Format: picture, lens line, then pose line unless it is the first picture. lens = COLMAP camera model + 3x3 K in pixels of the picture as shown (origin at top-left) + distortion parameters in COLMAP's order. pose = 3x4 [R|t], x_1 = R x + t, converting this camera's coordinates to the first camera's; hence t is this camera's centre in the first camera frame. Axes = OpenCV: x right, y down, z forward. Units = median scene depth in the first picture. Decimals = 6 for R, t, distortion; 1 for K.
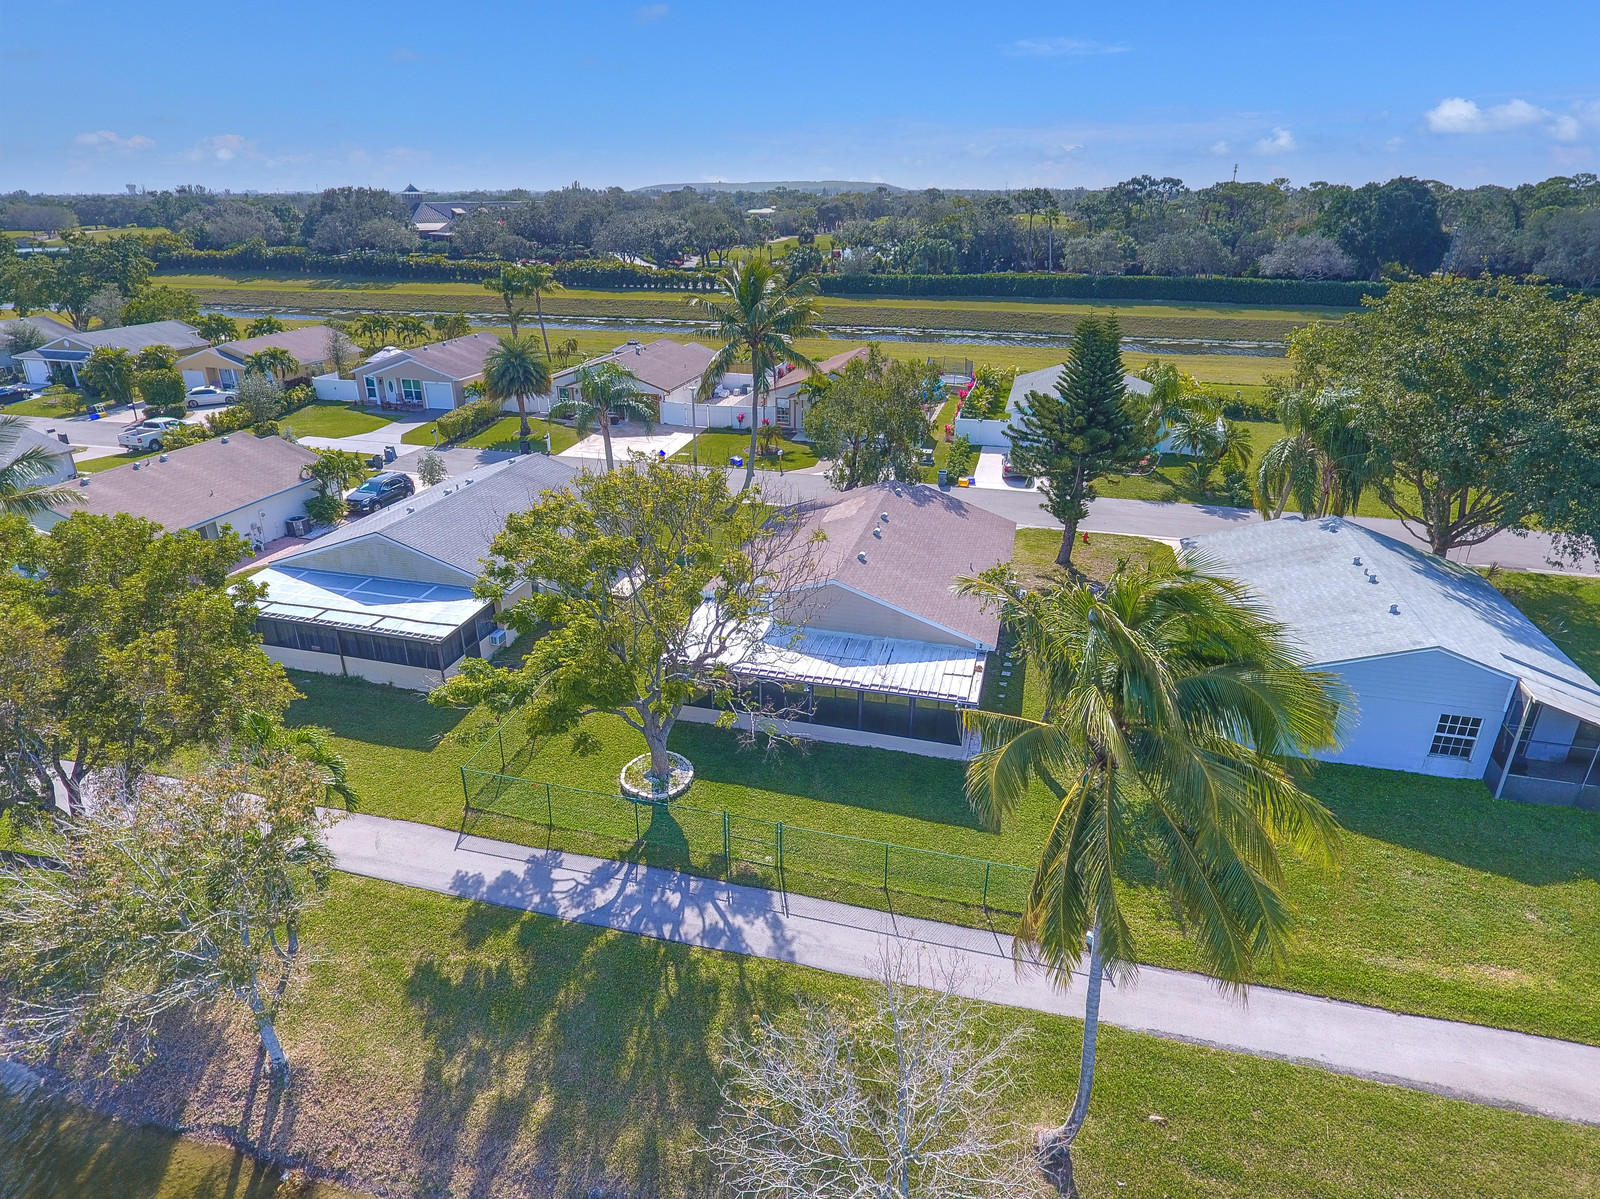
lens RADIAL K [[939.7, 0, 787.6], [0, 939.7, 602.0], [0, 0, 1]] dist [-0.007024, 0.001010]
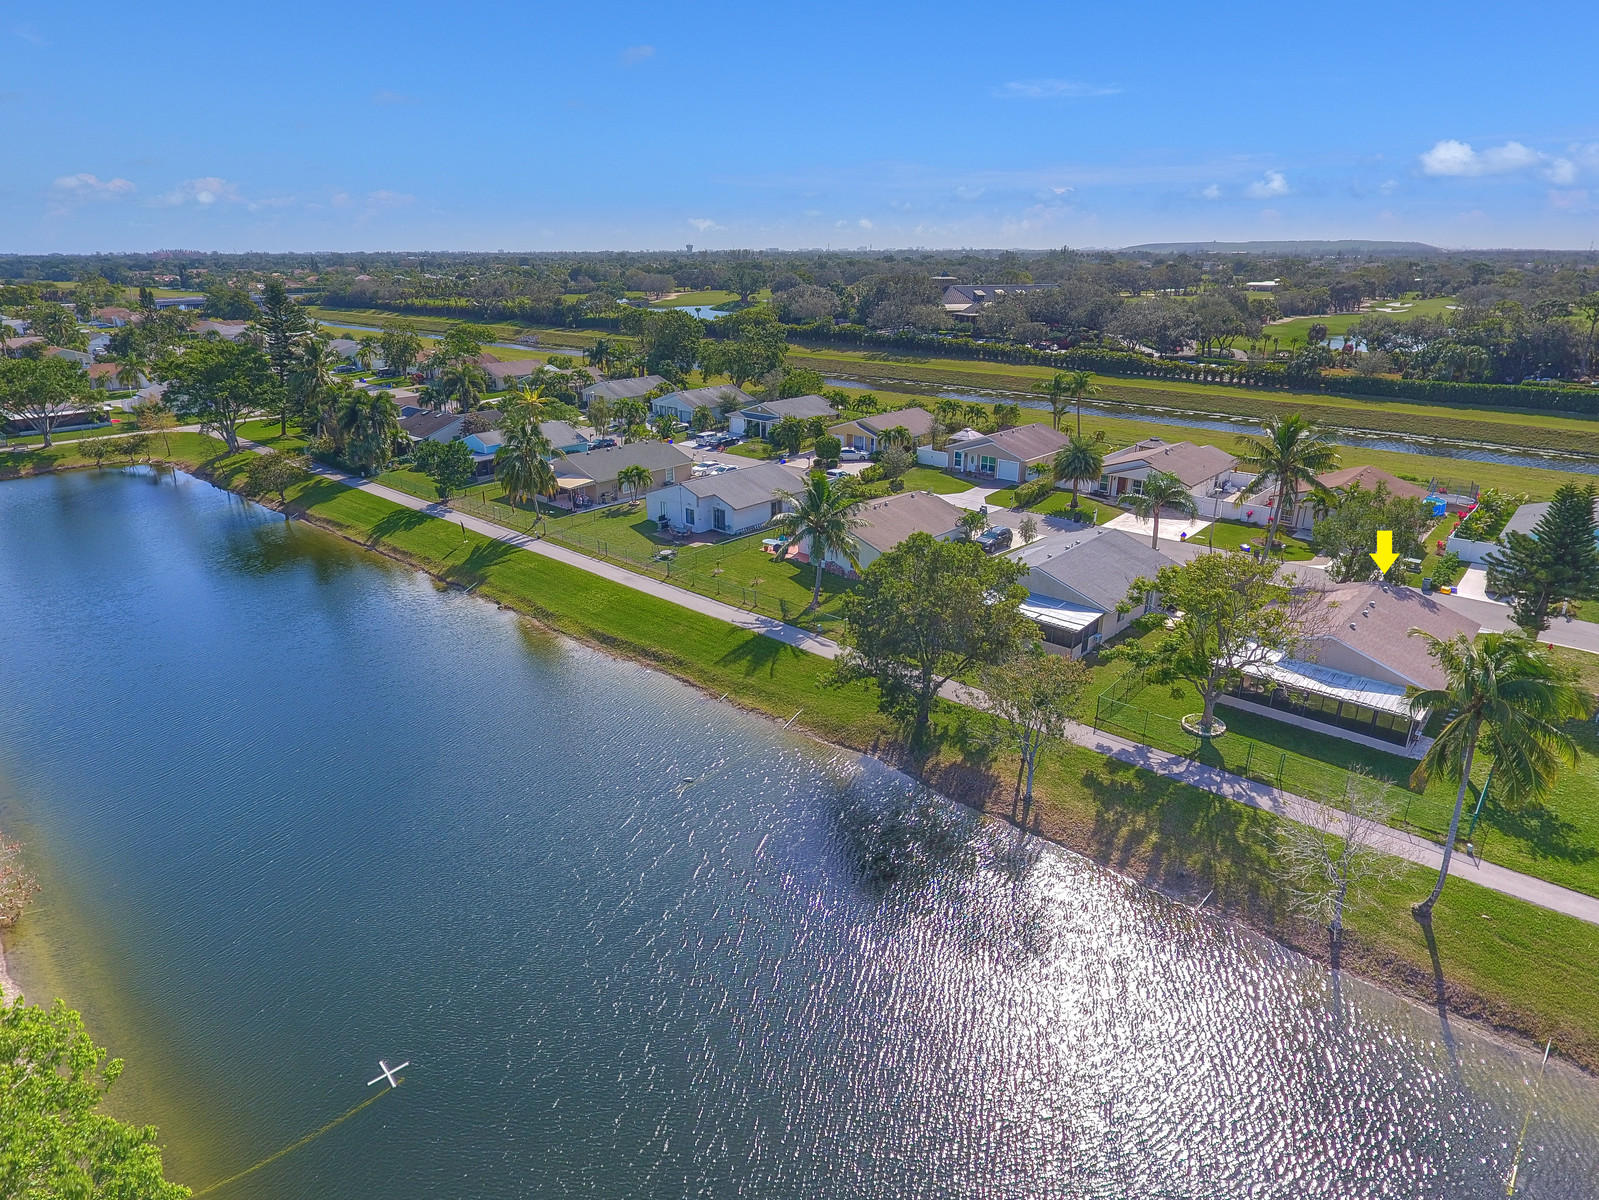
lens RADIAL K [[939.1, 0, 789.6], [0, 939.1, 604.3], [0, 0, 1]] dist [-0.007024, 0.001010]
pose [[0.893435, 0.158682, -0.420230, -0.077054], [-0.179910, 0.983621, -0.011077, 0.072649], [0.411590, 0.085500, 0.907350, -0.574314]]
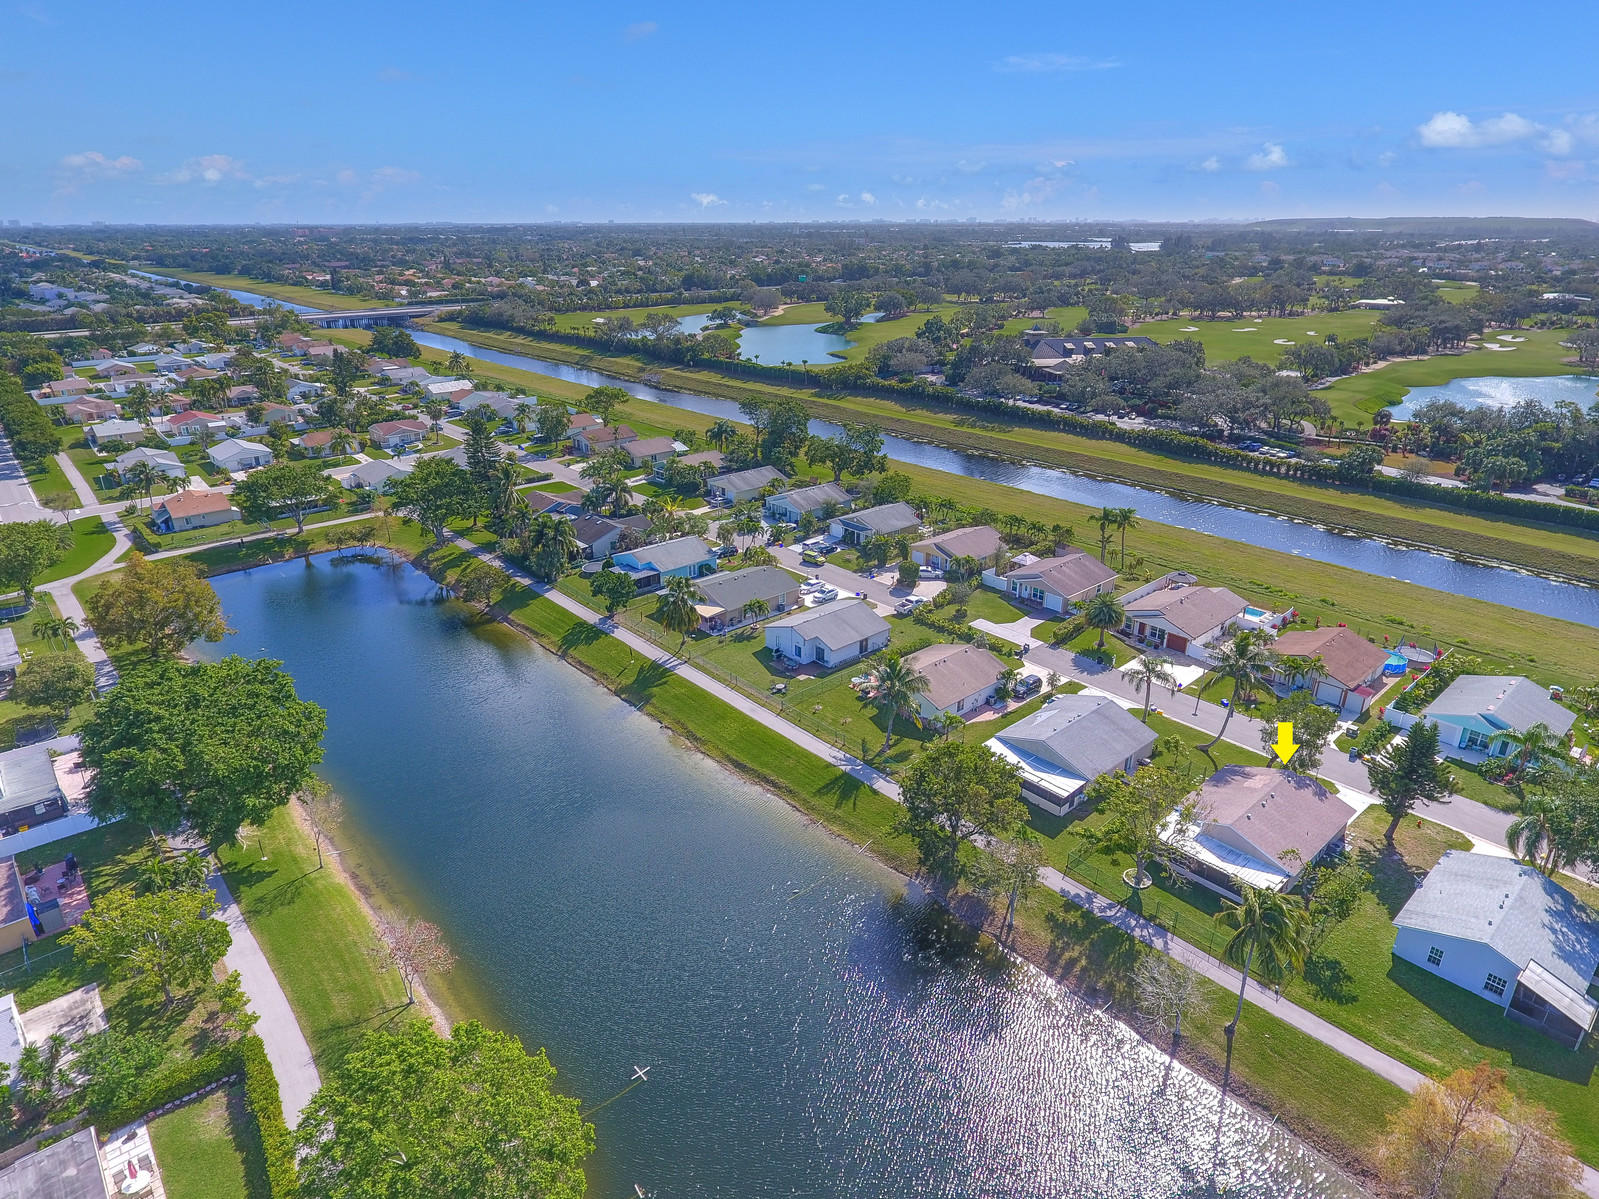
lens RADIAL K [[939.1, 0, 790.3], [0, 939.1, 601.7], [0, 0, 1]] dist [-0.007024, 0.001010]
pose [[0.841546, 0.208032, -0.498520, 0.119624], [-0.221032, 0.974687, 0.033615, -0.274465], [0.492894, 0.081900, 0.866226, -1.125588]]
